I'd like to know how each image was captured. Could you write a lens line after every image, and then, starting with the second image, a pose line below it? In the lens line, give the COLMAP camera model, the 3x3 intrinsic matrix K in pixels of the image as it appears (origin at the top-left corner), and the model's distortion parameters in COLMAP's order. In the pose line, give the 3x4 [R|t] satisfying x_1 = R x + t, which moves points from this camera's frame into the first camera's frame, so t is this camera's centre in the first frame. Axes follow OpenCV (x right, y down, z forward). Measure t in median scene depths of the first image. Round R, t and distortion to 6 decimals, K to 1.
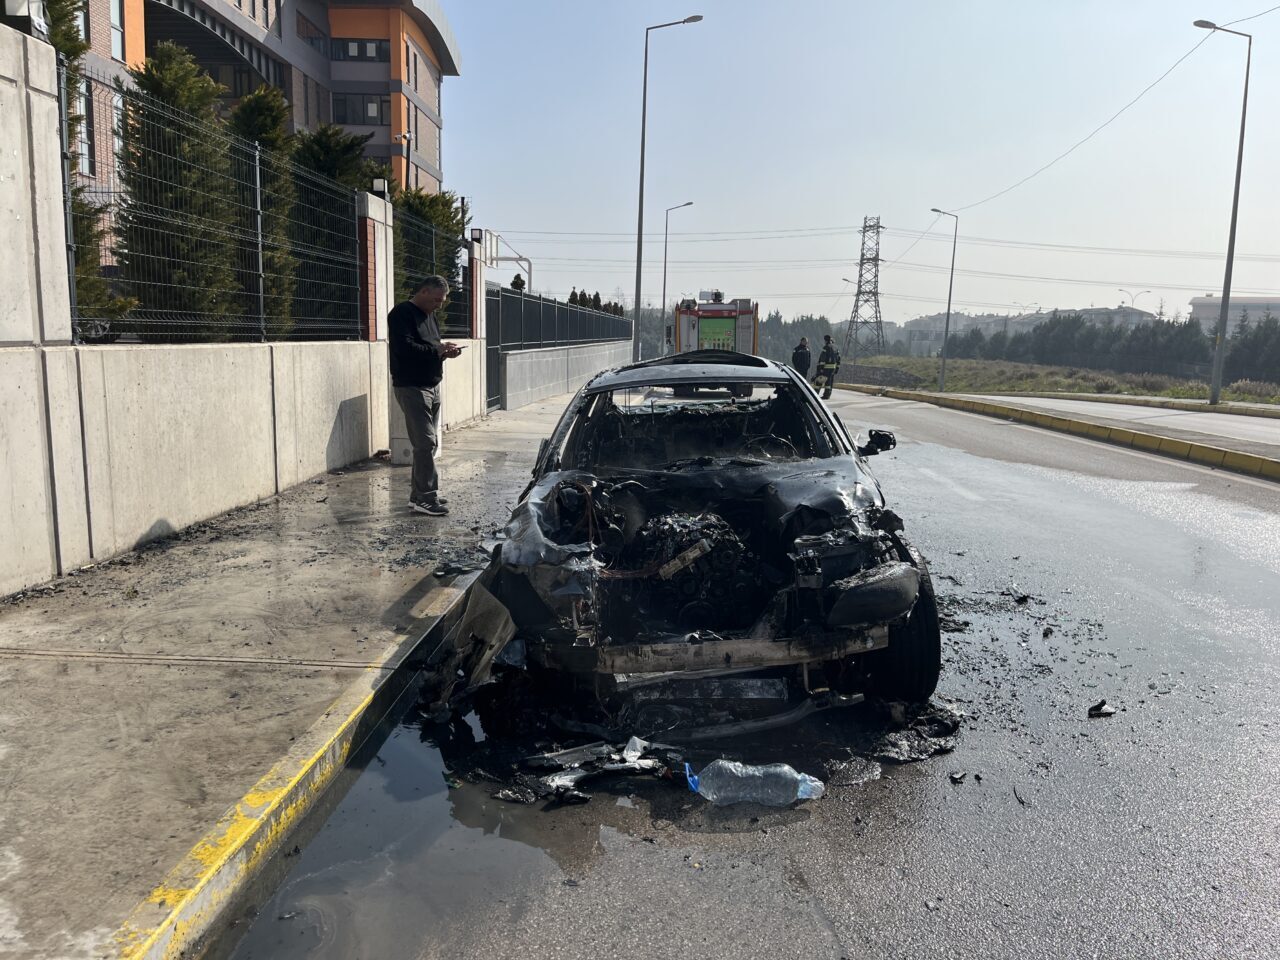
lens RADIAL K [[979.0, 0, 646.2], [0, 979.0, 478.7], [0, 0, 1]] dist [0.048741, -0.062203]
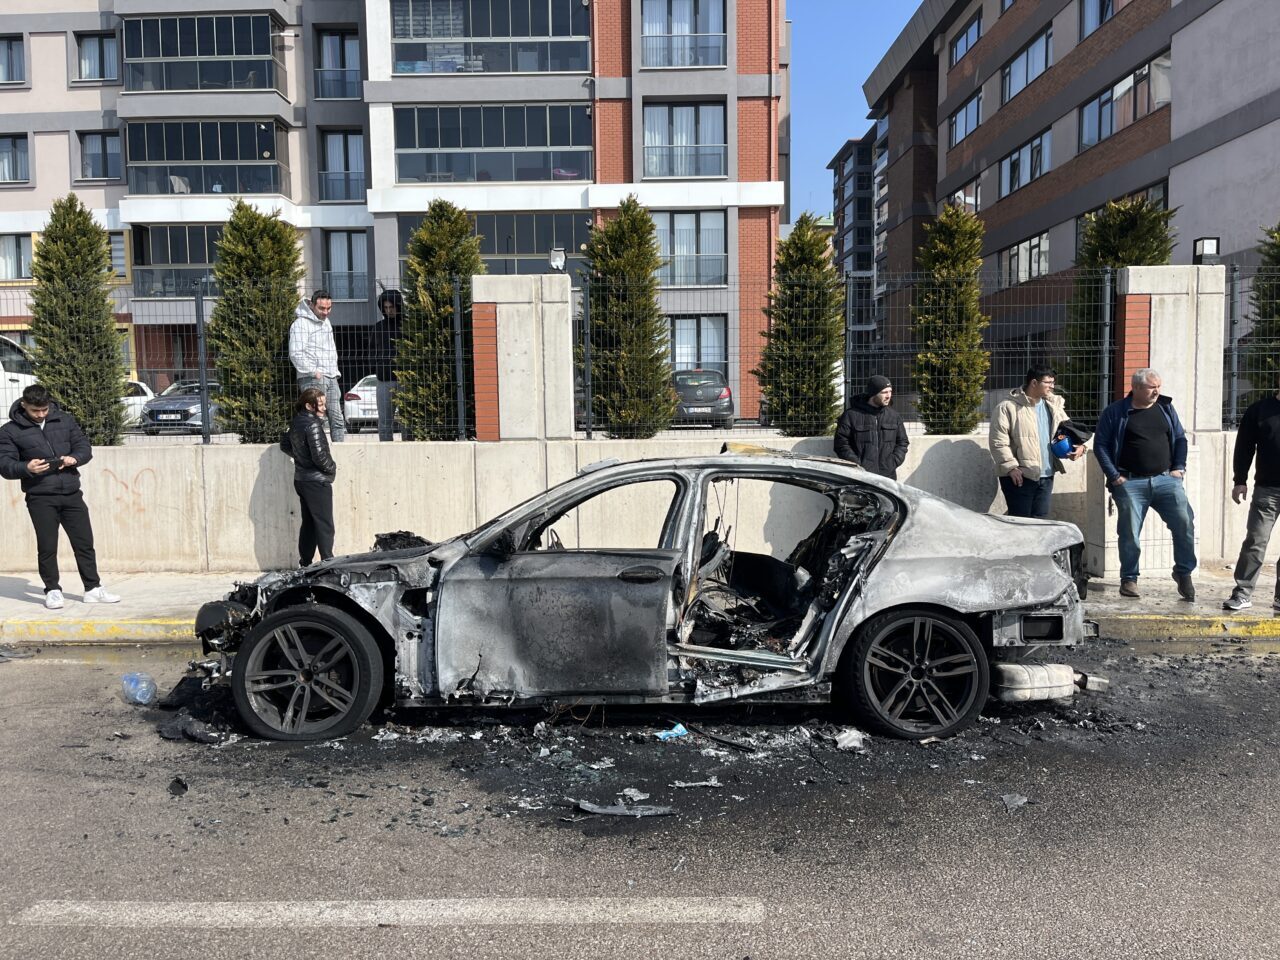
lens RADIAL K [[979.0, 0, 638.6], [0, 979.0, 478.5], [0, 0, 1]] dist [0.048741, -0.062203]
pose [[0.014156, 0.037349, -0.999202, 0.608916], [-0.131585, 0.990681, 0.035166, -0.076322], [0.991204, 0.130982, 0.018939, 0.580705]]
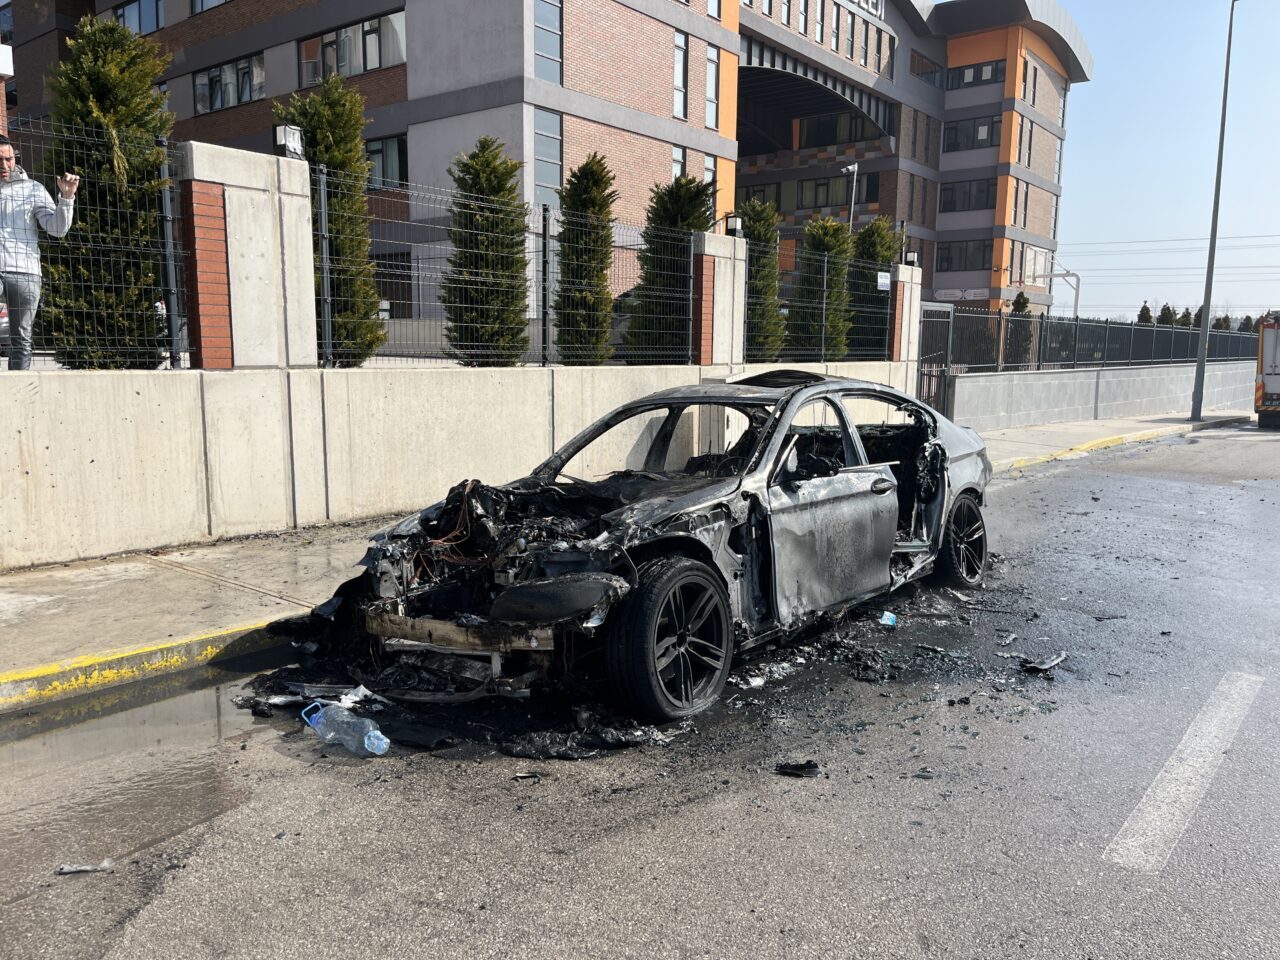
lens RADIAL K [[979.0, 0, 645.0], [0, 979.0, 486.8], [0, 0, 1]] dist [0.048741, -0.062203]
pose [[0.794972, 0.066285, -0.603014, 0.353583], [-0.076621, 0.997023, 0.008584, -0.006859], [0.601788, 0.039380, 0.797685, 0.083223]]
